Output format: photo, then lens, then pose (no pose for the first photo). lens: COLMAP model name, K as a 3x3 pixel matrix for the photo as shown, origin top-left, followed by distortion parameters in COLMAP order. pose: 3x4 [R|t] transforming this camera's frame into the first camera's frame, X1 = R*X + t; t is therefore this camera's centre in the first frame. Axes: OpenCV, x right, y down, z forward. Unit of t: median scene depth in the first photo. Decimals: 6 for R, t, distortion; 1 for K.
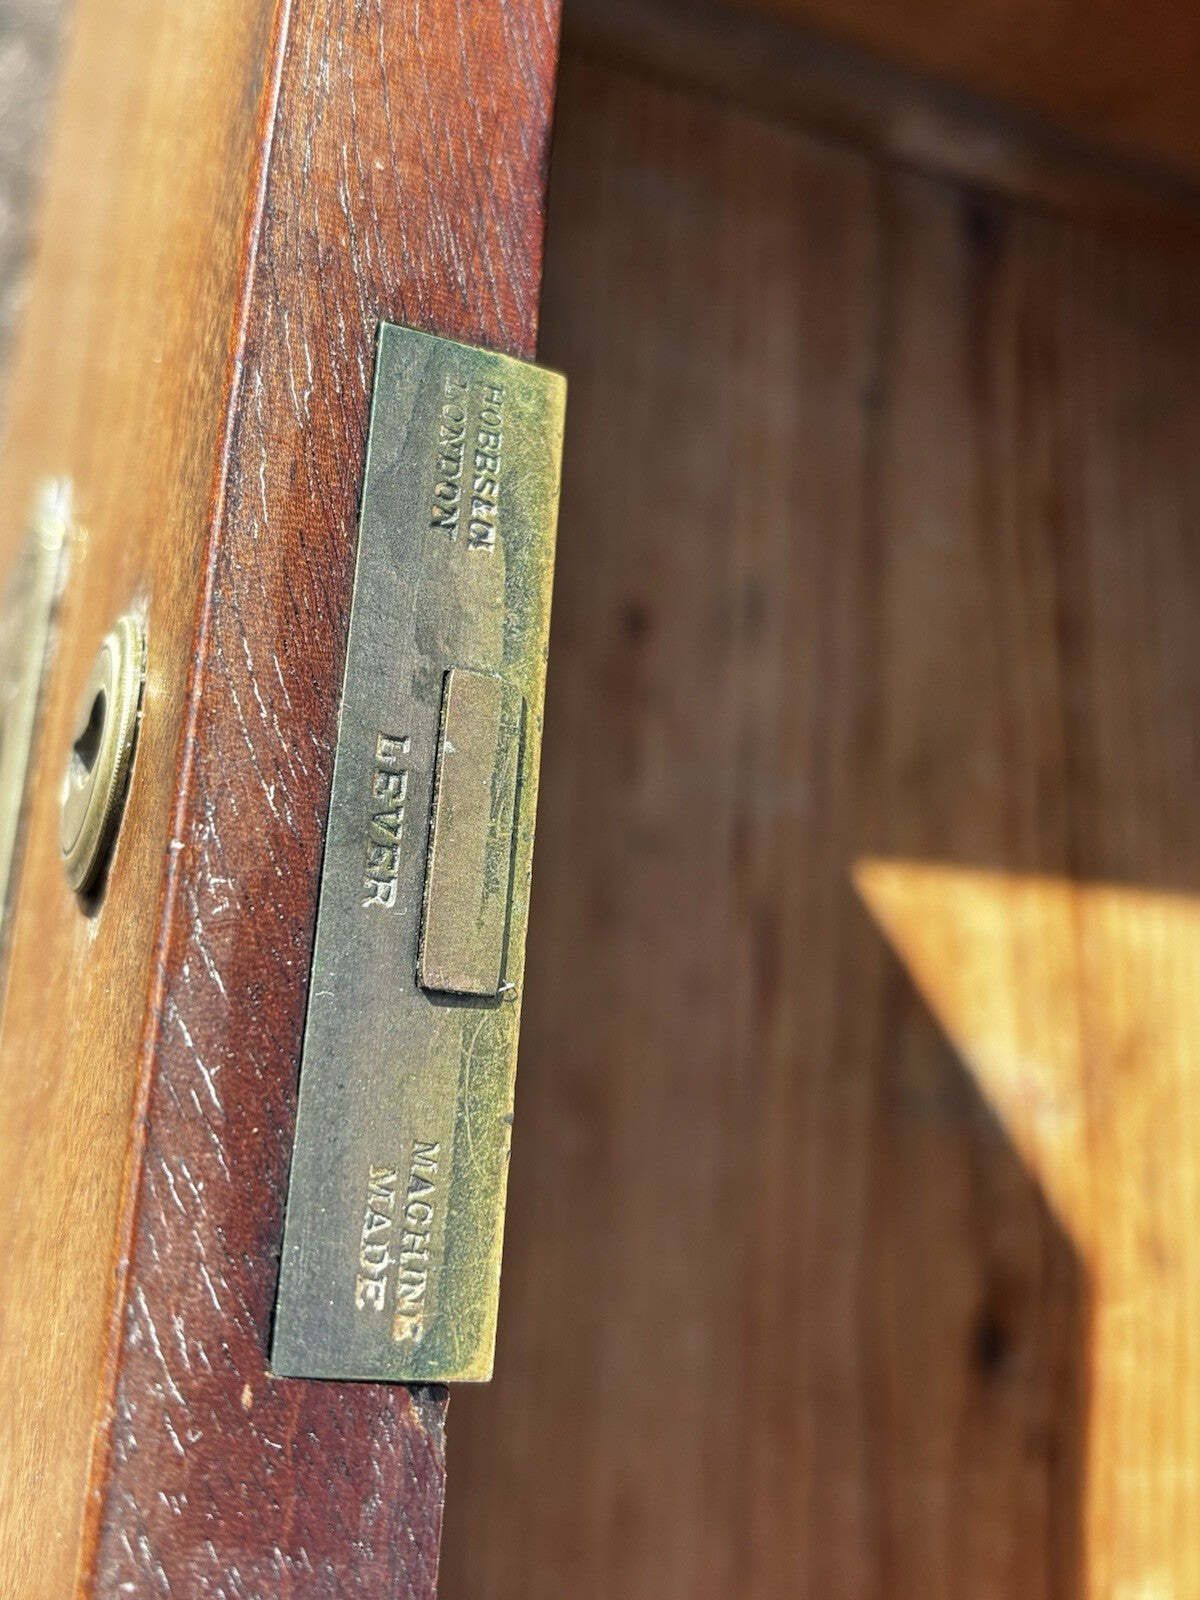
lens RADIAL K [[1861.2, 0, 600.0], [0, 1861.2, 800.0], [0, 0, 1]] dist [0.175083, -0.805381]
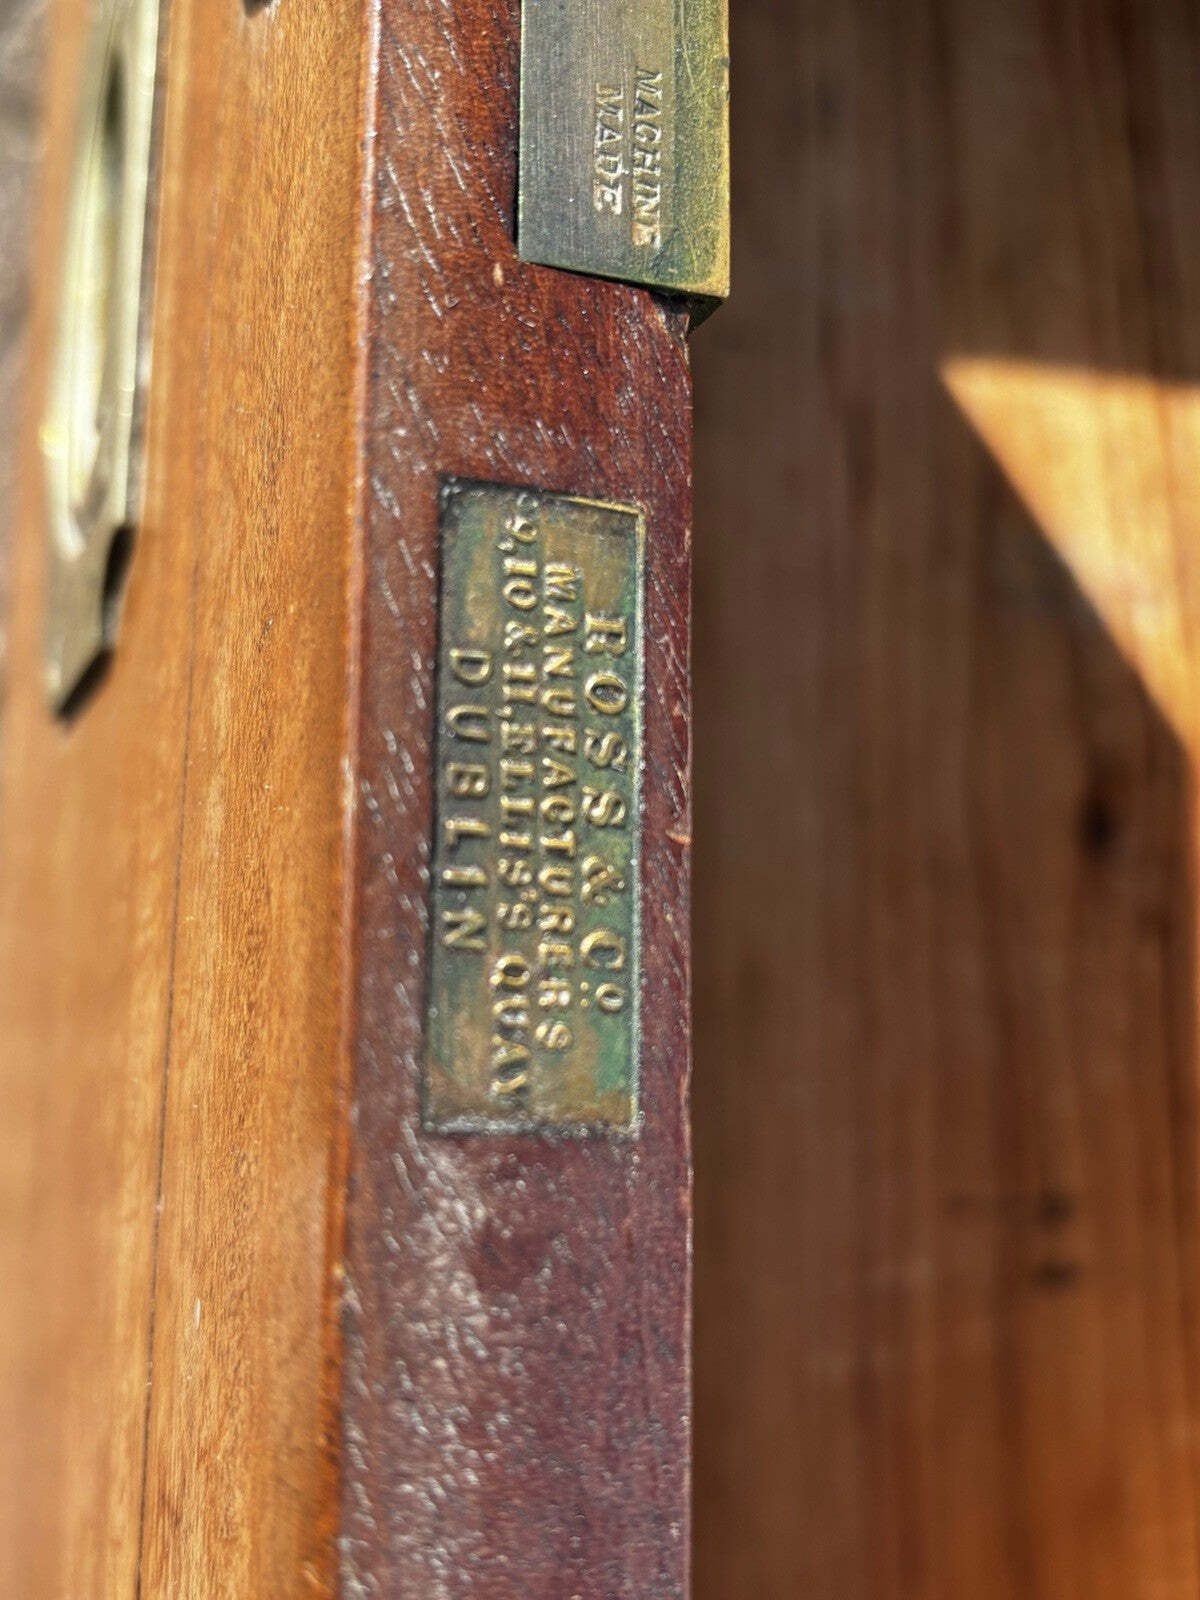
lens RADIAL K [[1831.8, 0, 598.1], [0, 1831.8, 786.7], [0, 0, 1]] dist [0.224791, -1.028785]
pose [[0.998079, -0.060122, -0.014984, -0.129295], [0.061075, 0.995359, 0.074365, 0.493929], [0.010444, -0.075137, 0.997119, -0.010954]]
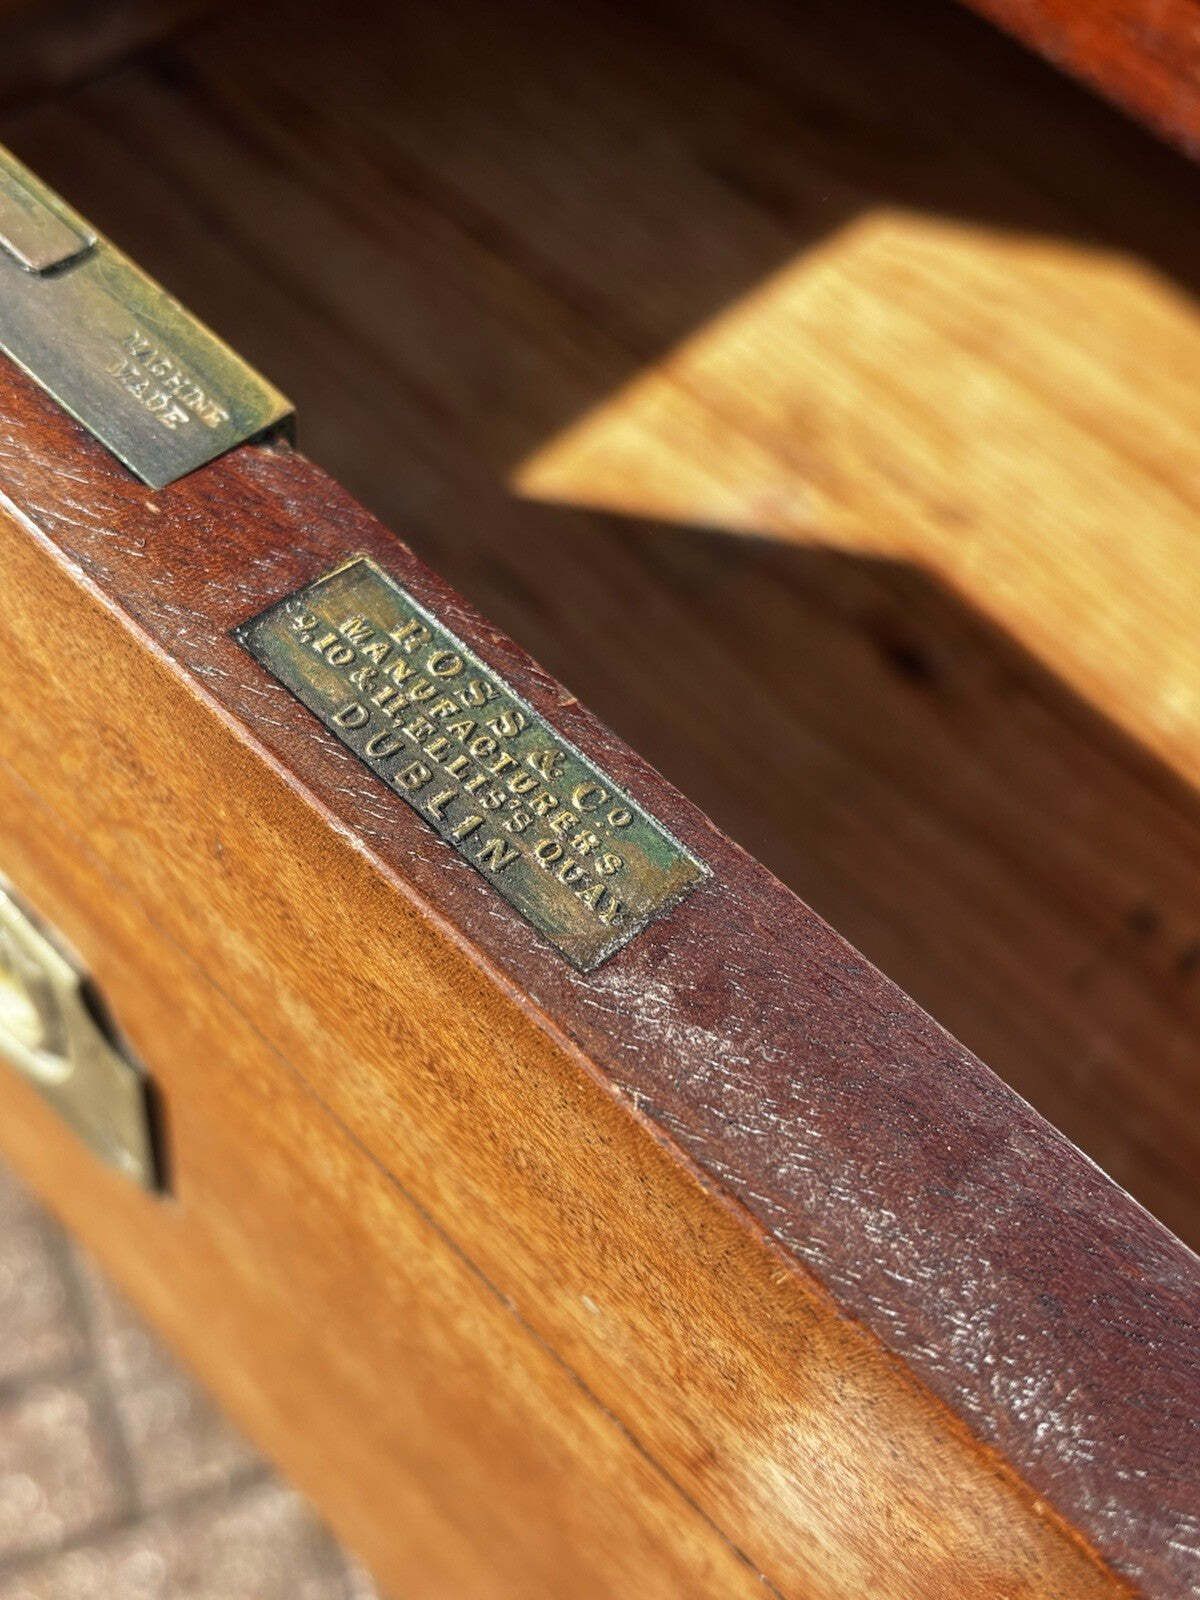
lens RADIAL K [[1861.2, 0, 600.0], [0, 1861.2, 800.0], [0, 0, 1]] dist [0.175083, -0.805381]
pose [[0.643588, -0.757167, 0.111774, -0.271923], [0.764473, 0.643017, -0.045938, 0.703229], [-0.037090, 0.115014, 0.992671, -0.256266]]
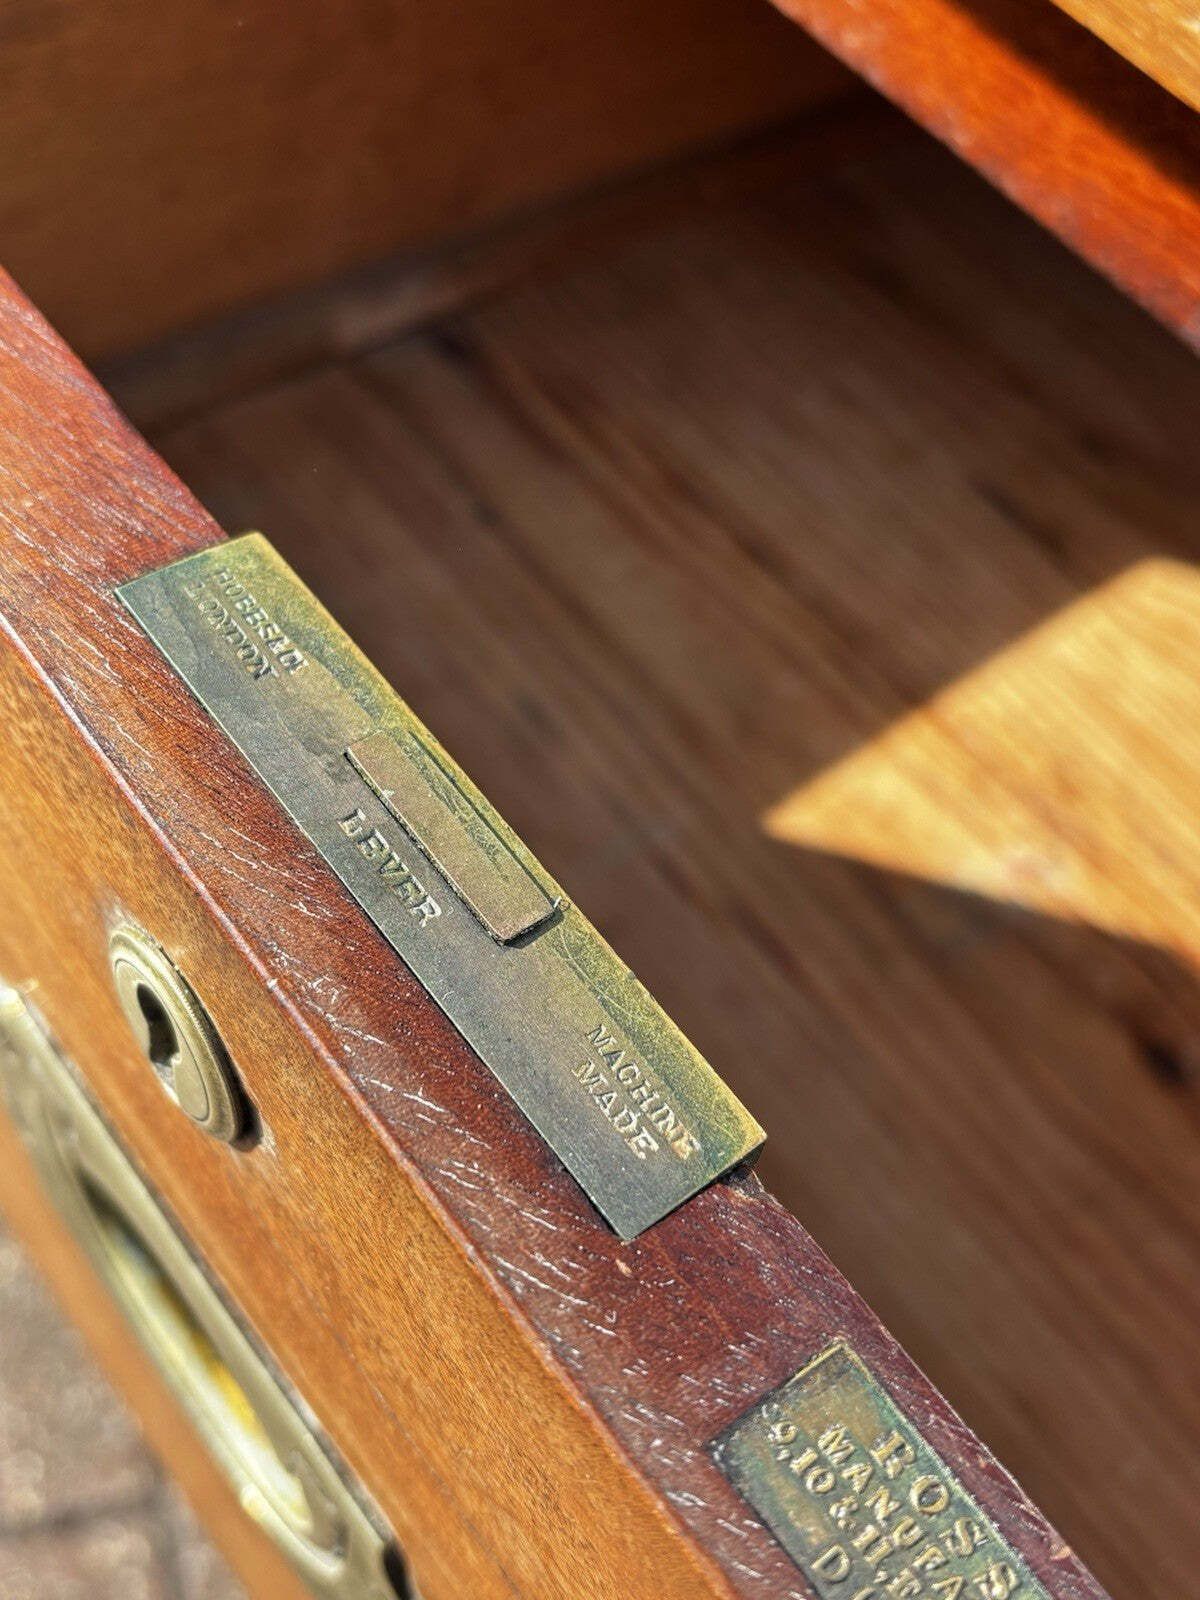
lens RADIAL K [[1861.2, 0, 600.0], [0, 1861.2, 800.0], [0, 0, 1]] dist [0.175083, -0.805381]
pose [[0.731104, -0.673119, 0.111341, -0.125230], [0.682175, 0.723868, -0.103208, 0.205087], [-0.011125, 0.151410, 0.988408, -0.208962]]
